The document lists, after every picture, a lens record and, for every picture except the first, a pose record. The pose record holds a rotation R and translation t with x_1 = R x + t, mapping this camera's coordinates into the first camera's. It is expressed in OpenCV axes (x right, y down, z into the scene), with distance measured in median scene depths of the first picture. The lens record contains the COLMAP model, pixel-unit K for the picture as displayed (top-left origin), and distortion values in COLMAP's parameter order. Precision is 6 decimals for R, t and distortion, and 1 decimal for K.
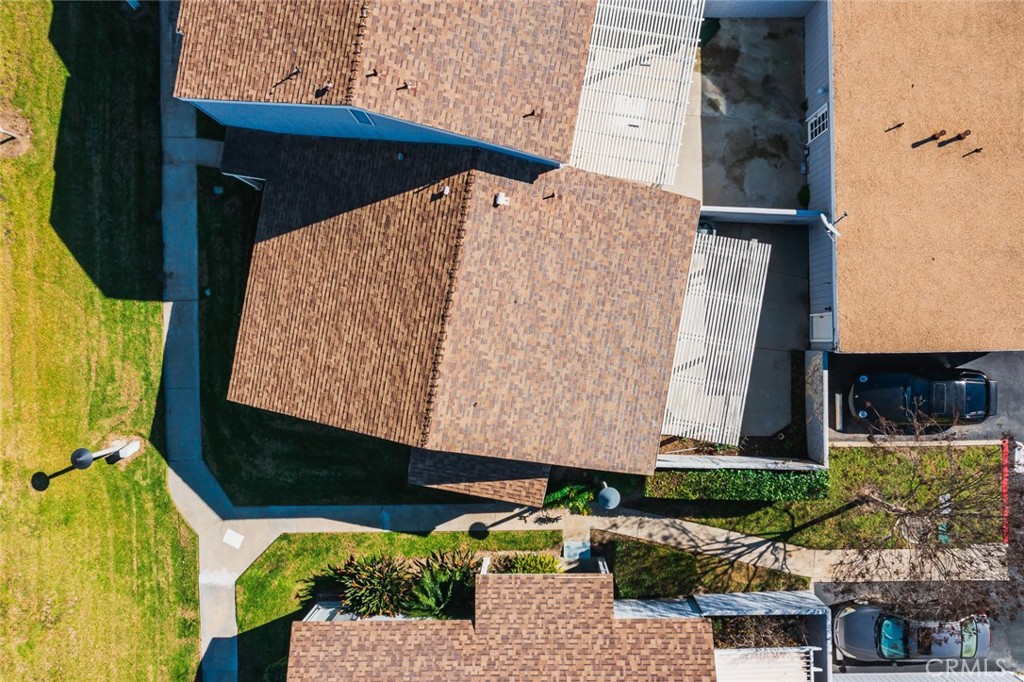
lens RADIAL K [[807.2, 0, 516.3], [0, 807.2, 332.3], [0, 0, 1]] dist [-0.009716, 0.007840]
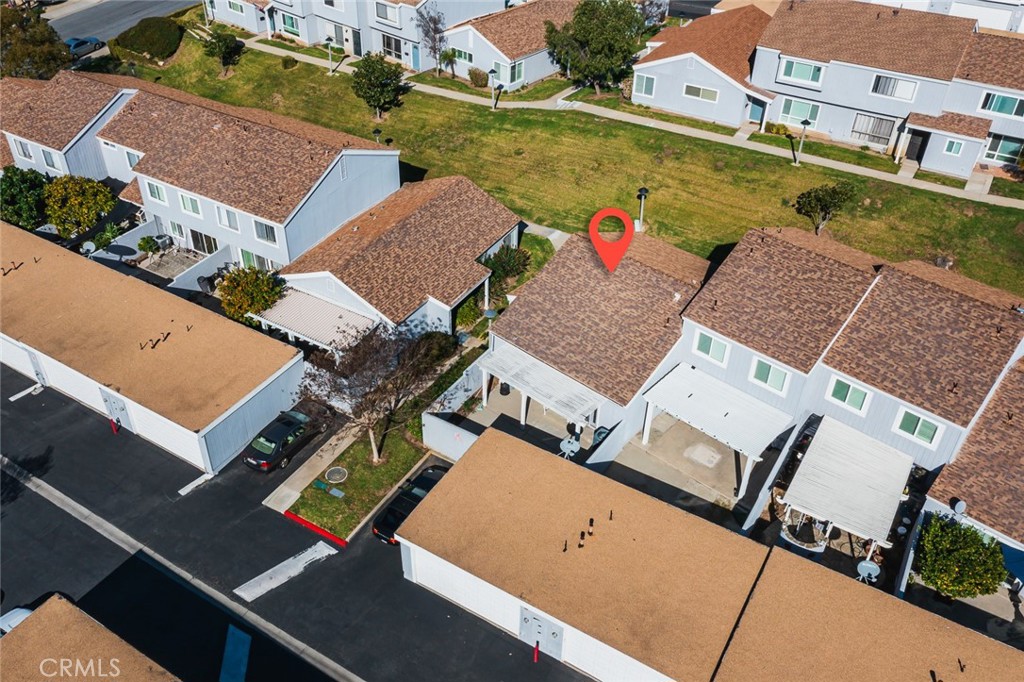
lens RADIAL K [[895.7, 0, 470.9], [0, 895.7, 313.7], [0, 0, 1]] dist [-0.017316, 0.029112]
pose [[-0.553605, 0.515105, -0.654361, 1.221589], [-0.832202, -0.312922, 0.457734, -0.556357], [0.031017, 0.797964, 0.601906, -0.124221]]
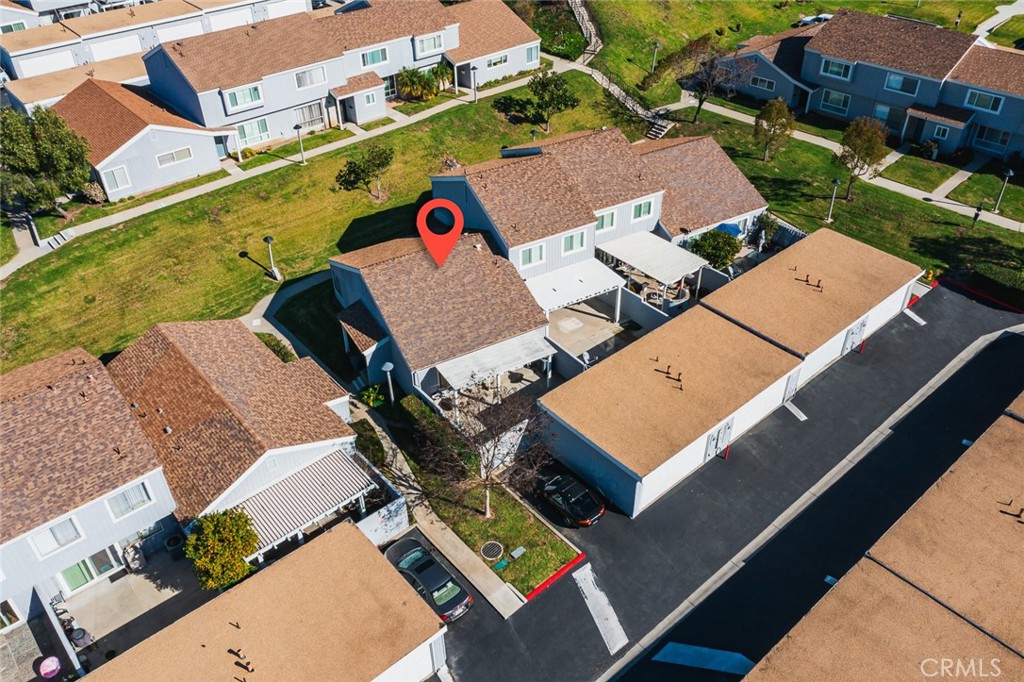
lens RADIAL K [[807.2, 0, 515.2], [0, 807.2, 334.0], [0, 0, 1]] dist [-0.009716, 0.007840]
pose [[0.640171, 0.476850, -0.602325, 1.160733], [-0.768222, 0.401461, -0.498663, 0.739579], [0.004022, 0.781949, 0.623330, -0.123674]]
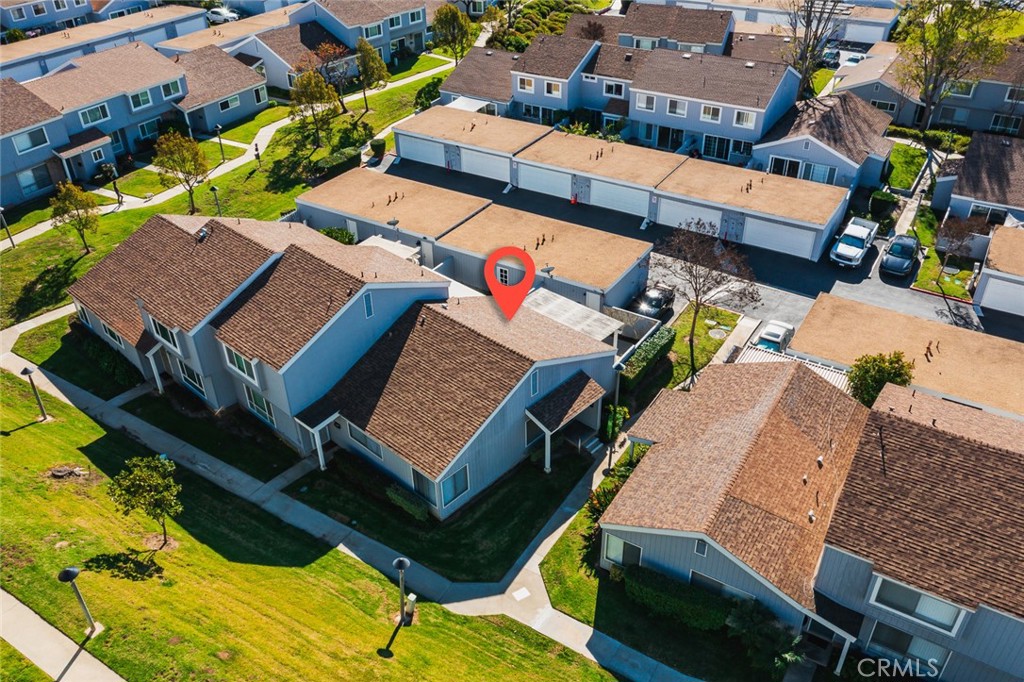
lens RADIAL K [[807.2, 0, 507.8], [0, 807.2, 344.6], [0, 0, 1]] dist [-0.009716, 0.007840]
pose [[0.547841, -0.453418, 0.703053, -1.055218], [0.836531, 0.306229, -0.454356, 0.682051], [-0.009282, 0.837040, 0.547063, 0.027767]]
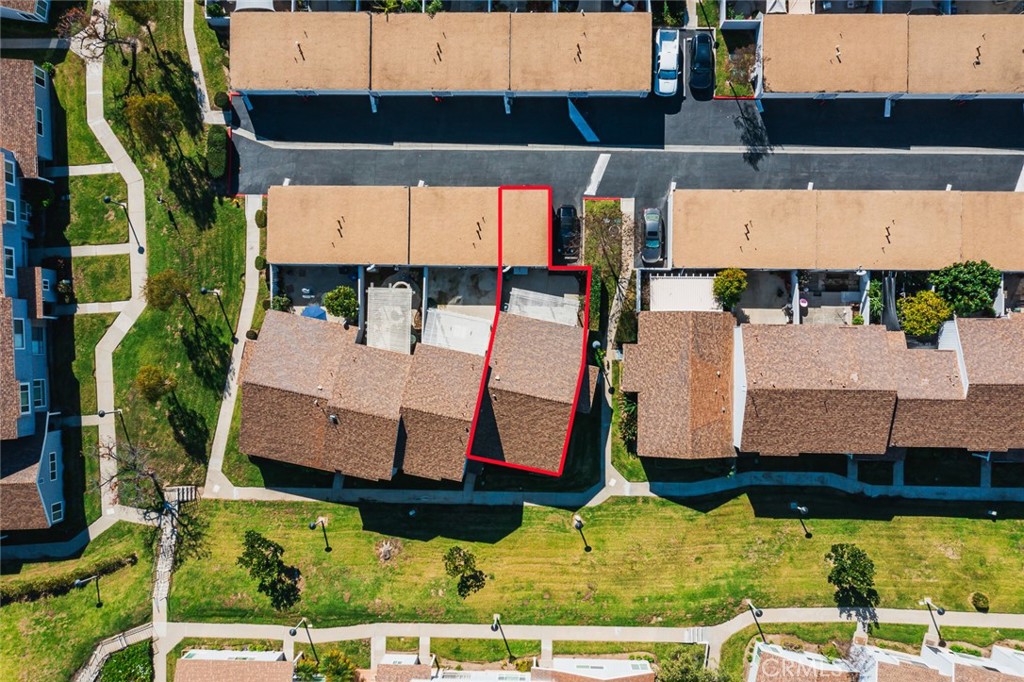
lens RADIAL K [[807.2, 0, 505.7], [0, 807.2, 341.8], [0, 0, 1]] dist [-0.009716, 0.007840]
pose [[0.030672, -0.998801, 0.038149, 0.003253], [0.999070, 0.029479, -0.031469, -0.029484], [0.030307, 0.039078, 0.998776, -1.734812]]
